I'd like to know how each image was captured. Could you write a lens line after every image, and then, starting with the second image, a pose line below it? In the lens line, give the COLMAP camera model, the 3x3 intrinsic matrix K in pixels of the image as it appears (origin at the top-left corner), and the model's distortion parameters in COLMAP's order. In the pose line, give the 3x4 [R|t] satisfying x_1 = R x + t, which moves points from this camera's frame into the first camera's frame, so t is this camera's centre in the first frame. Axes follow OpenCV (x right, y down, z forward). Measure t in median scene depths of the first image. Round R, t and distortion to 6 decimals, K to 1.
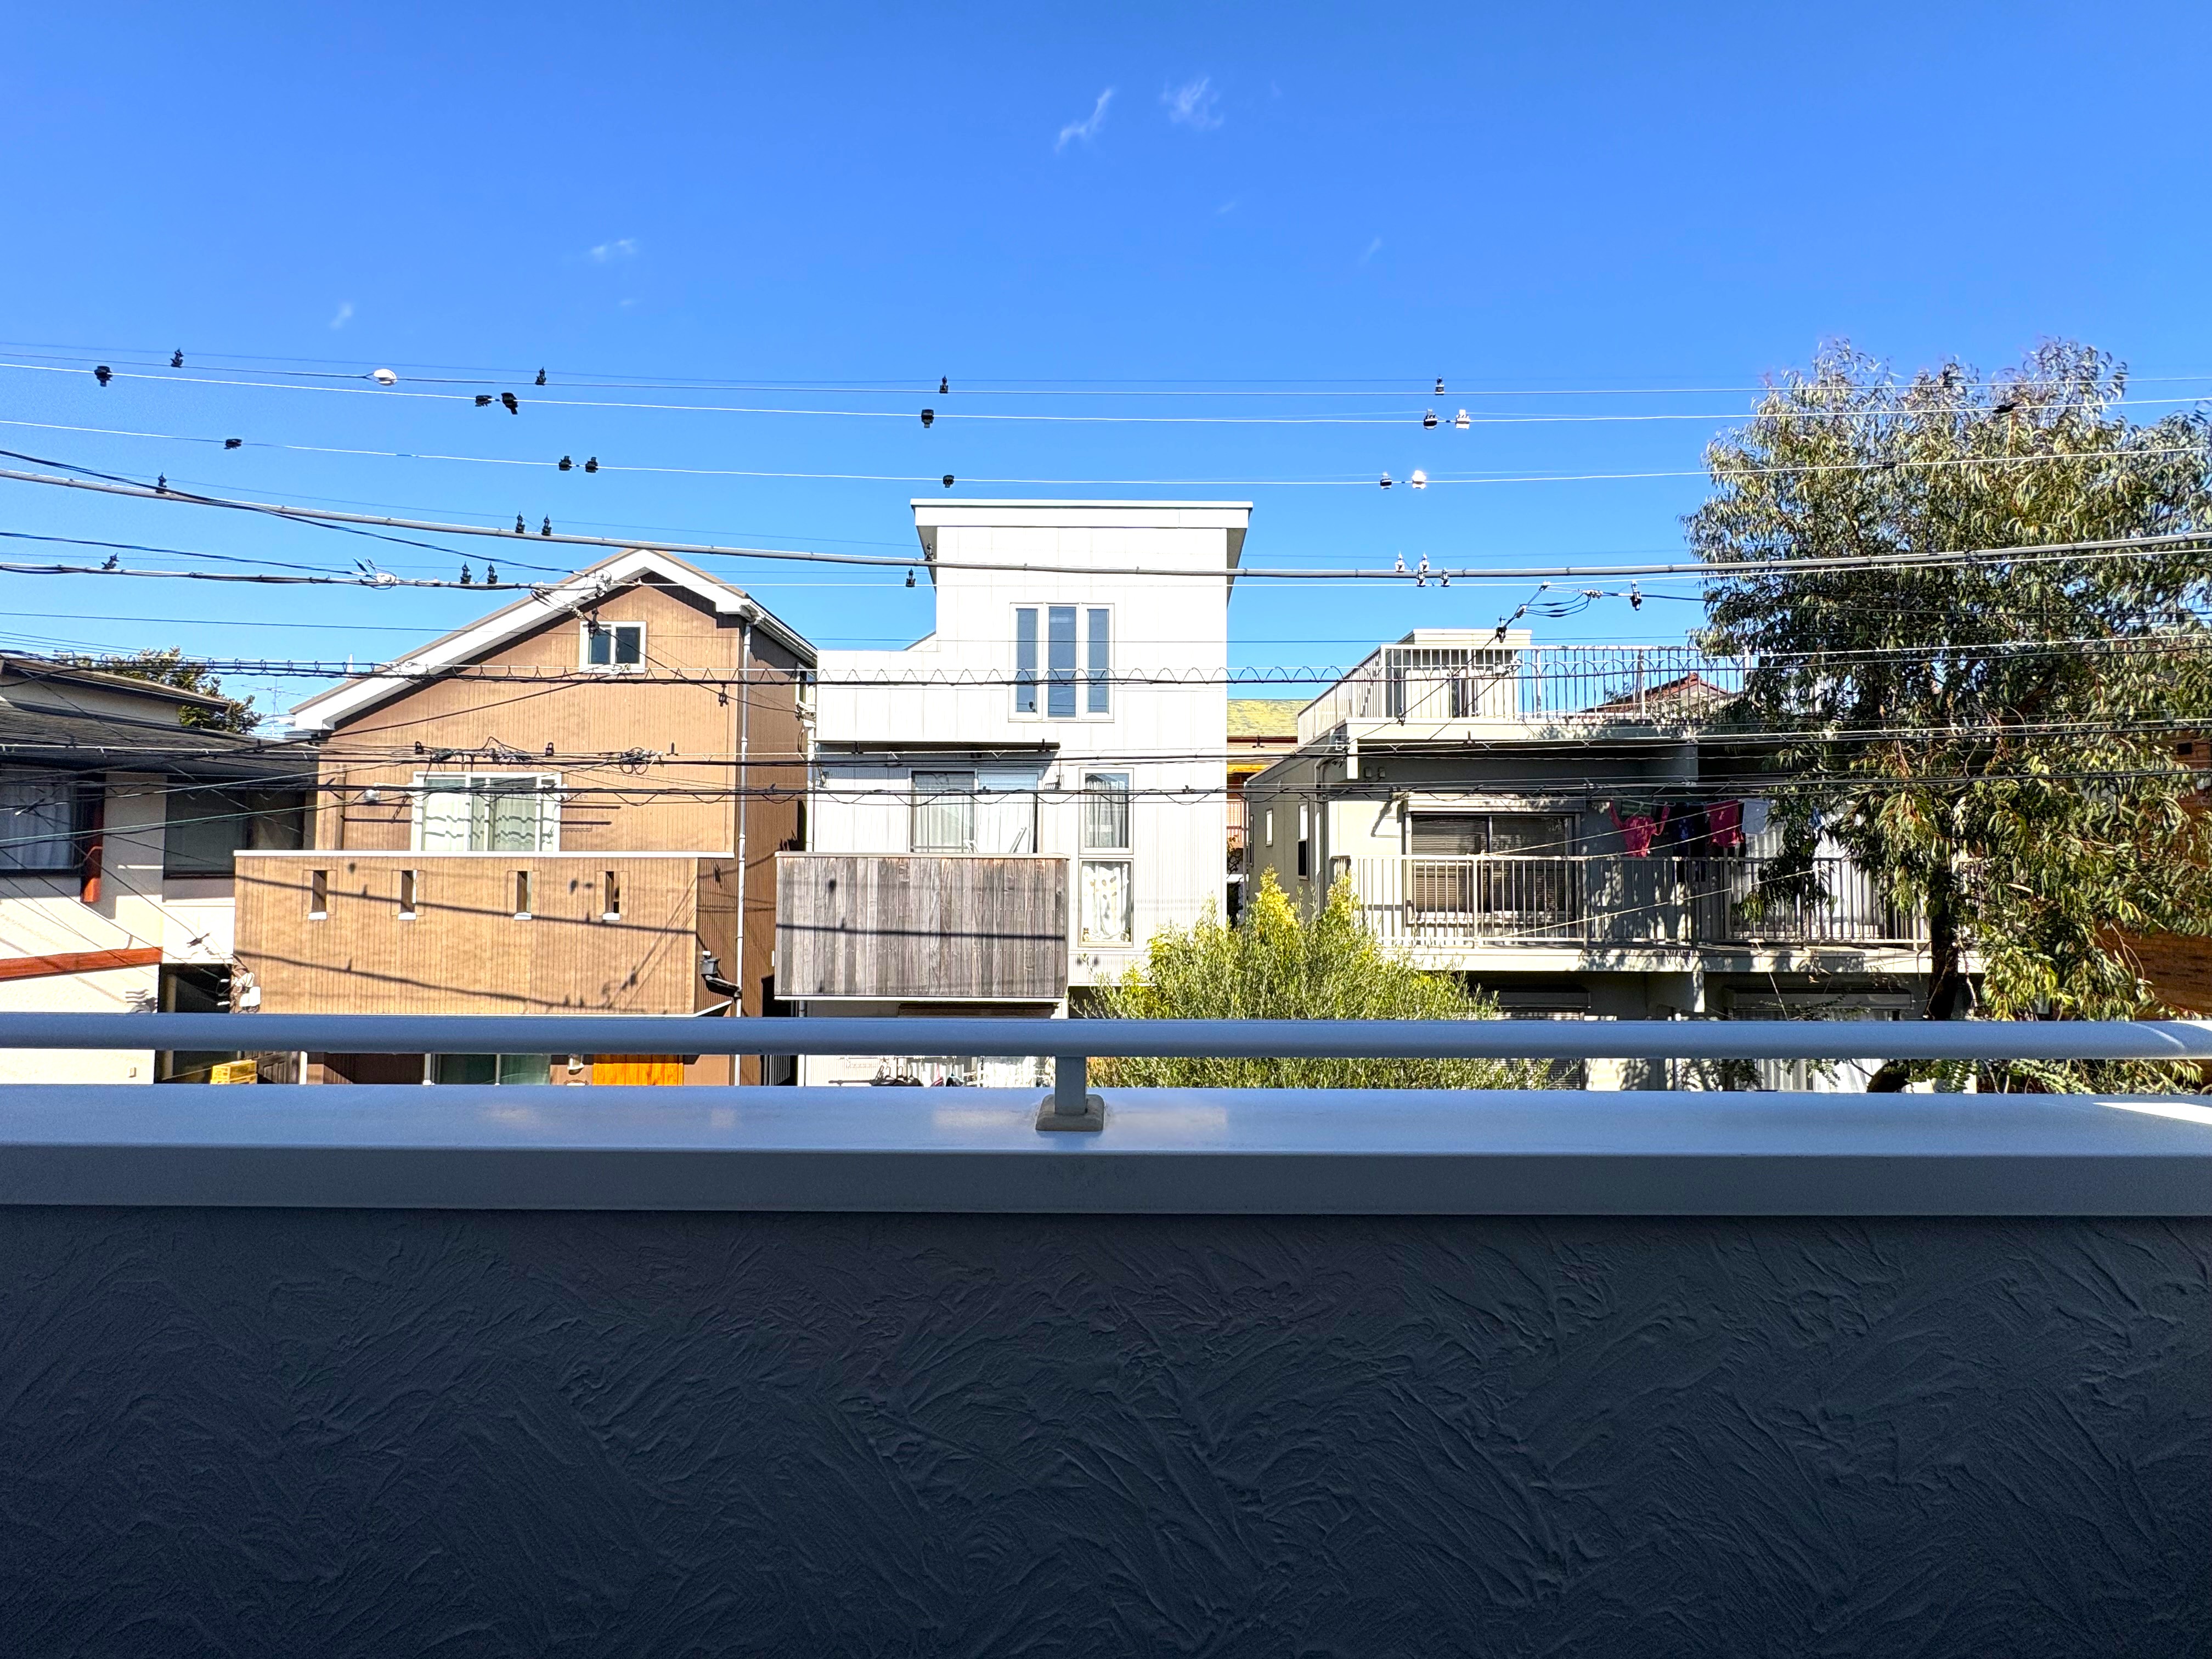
lens RADIAL K [[881.7, 0, 1102.0], [0, 881.7, 830.8], [0, 0, 1]] dist [-0.001302, -0.000141]
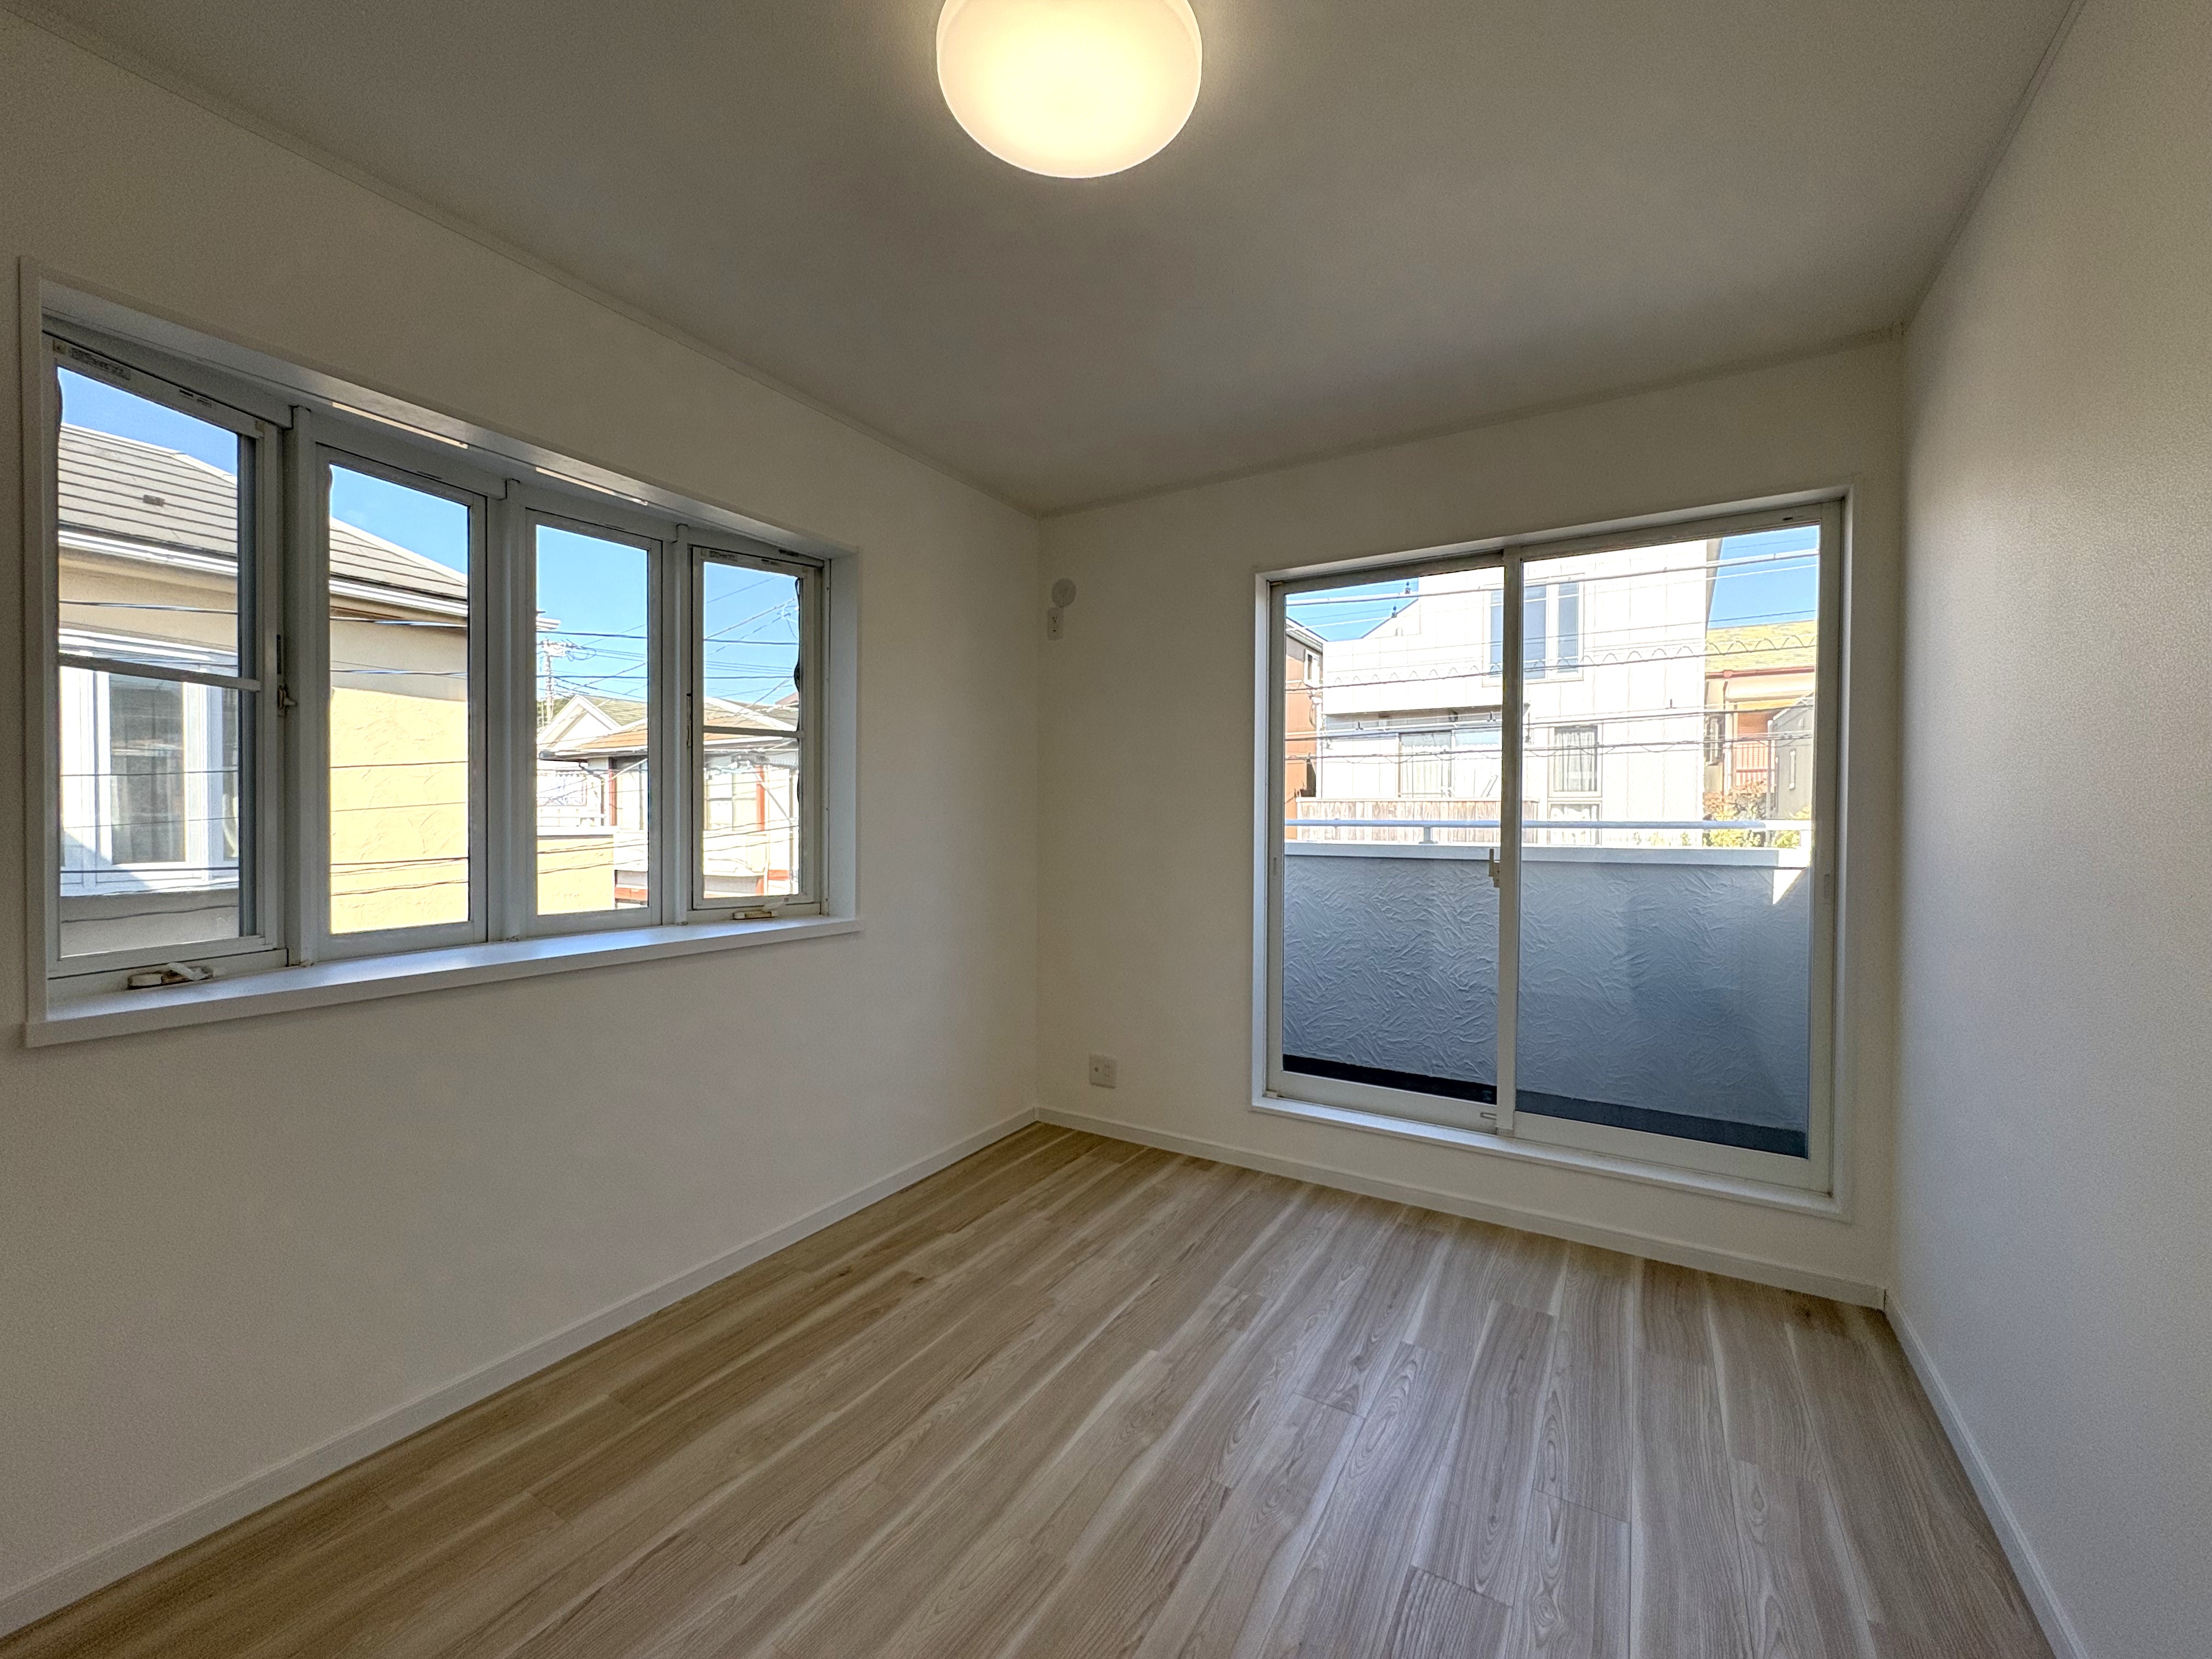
lens RADIAL K [[881.7, 0, 1102.0], [0, 881.7, 830.8], [0, 0, 1]] dist [-0.001302, -0.000141]
pose [[0.856436, 0.007294, -0.516201, 0.072181], [0.019899, 0.998691, 0.047126, 0.003755], [0.515869, -0.050632, 0.855170, -0.303900]]
